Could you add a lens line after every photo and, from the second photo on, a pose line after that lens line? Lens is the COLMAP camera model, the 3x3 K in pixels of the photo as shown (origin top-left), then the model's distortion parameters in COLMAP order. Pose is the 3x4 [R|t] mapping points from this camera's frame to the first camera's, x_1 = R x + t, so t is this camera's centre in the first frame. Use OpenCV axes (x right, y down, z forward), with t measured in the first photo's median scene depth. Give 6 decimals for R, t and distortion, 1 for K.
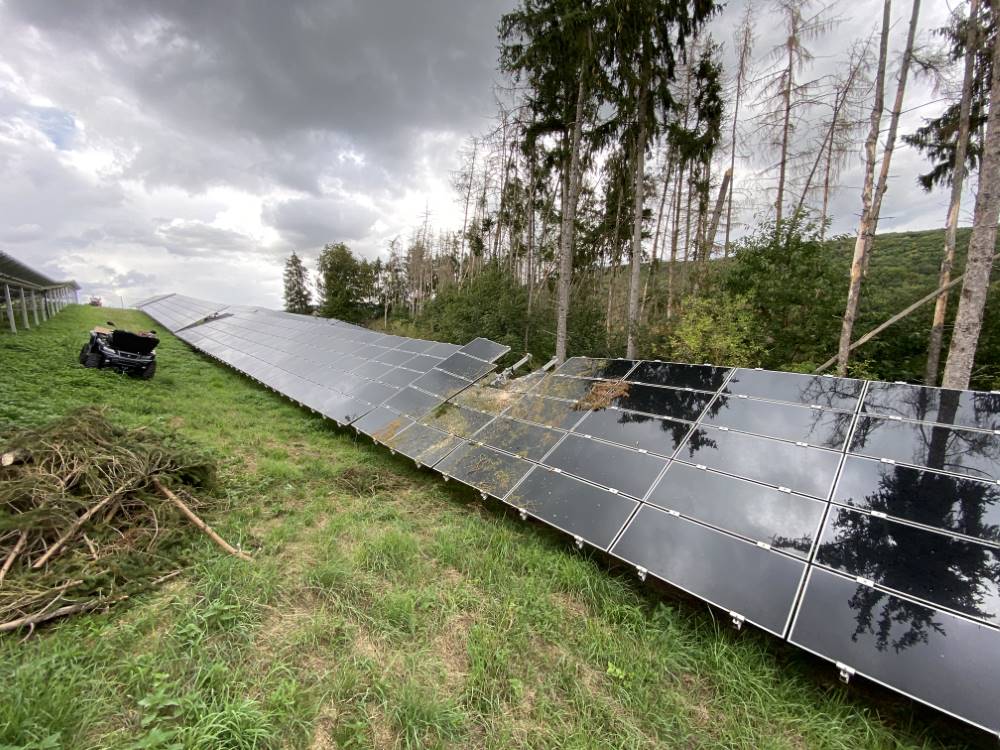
lens RADIAL K [[423.3, 0, 500.0], [0, 423.3, 375.0], [0, 0, 1]] dist [0.024420, -0.021078]
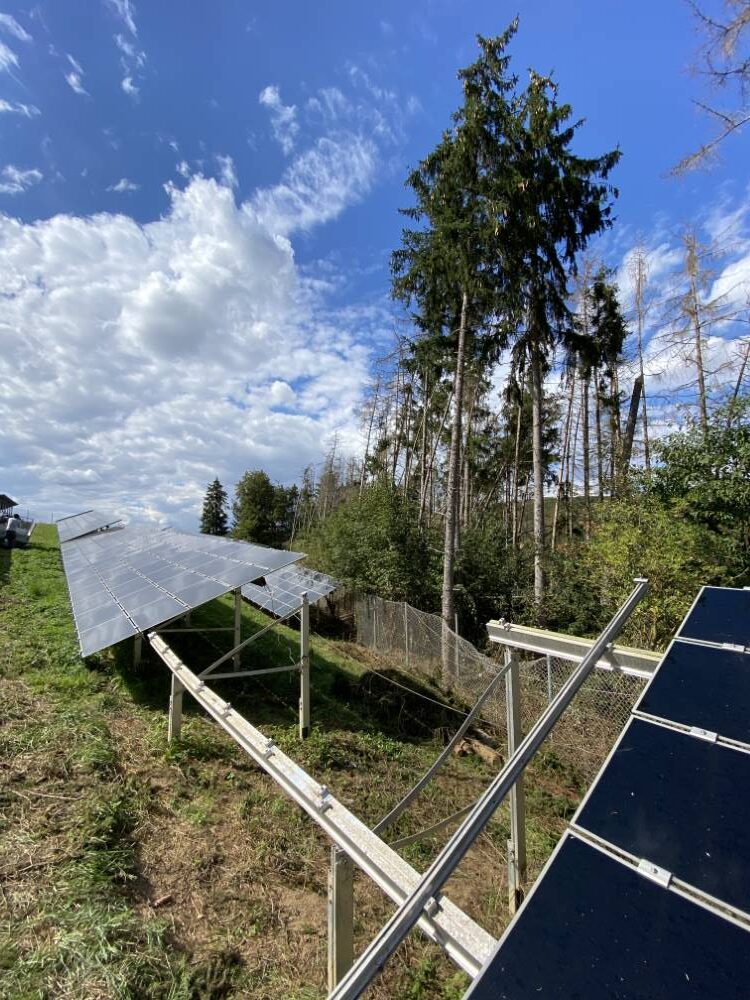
lens RADIAL K [[423.3, 0, 368.4], [0, 423.3, 480.4], [0, 0, 1]] dist [0.024420, -0.021078]
pose [[0.994120, 0.017153, -0.106918, 0.054088], [-0.046843, 0.958330, -0.281795, 0.002832], [0.097629, 0.285147, 0.953499, 0.117282]]
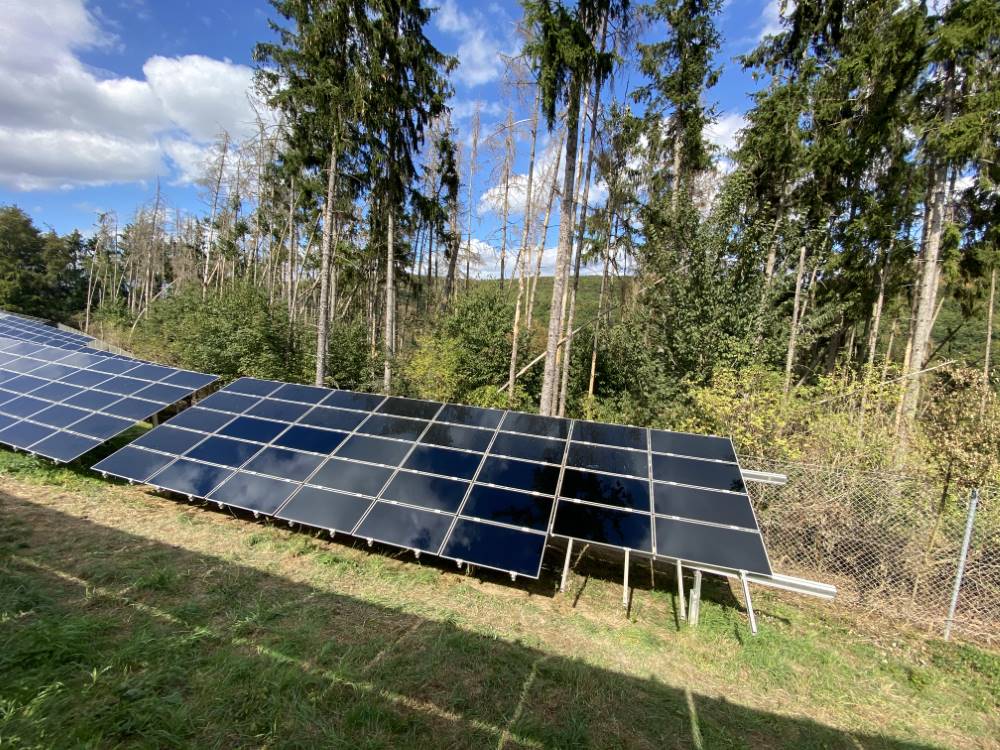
lens RADIAL K [[423.3, 0, 500.0], [0, 423.3, 375.0], [0, 0, 1]] dist [0.024420, -0.021078]
pose [[0.872420, -0.001480, 0.488754, 0.009784], [0.010039, 0.999839, -0.014891, -0.020780], [-0.488653, 0.017898, 0.872295, -0.134637]]
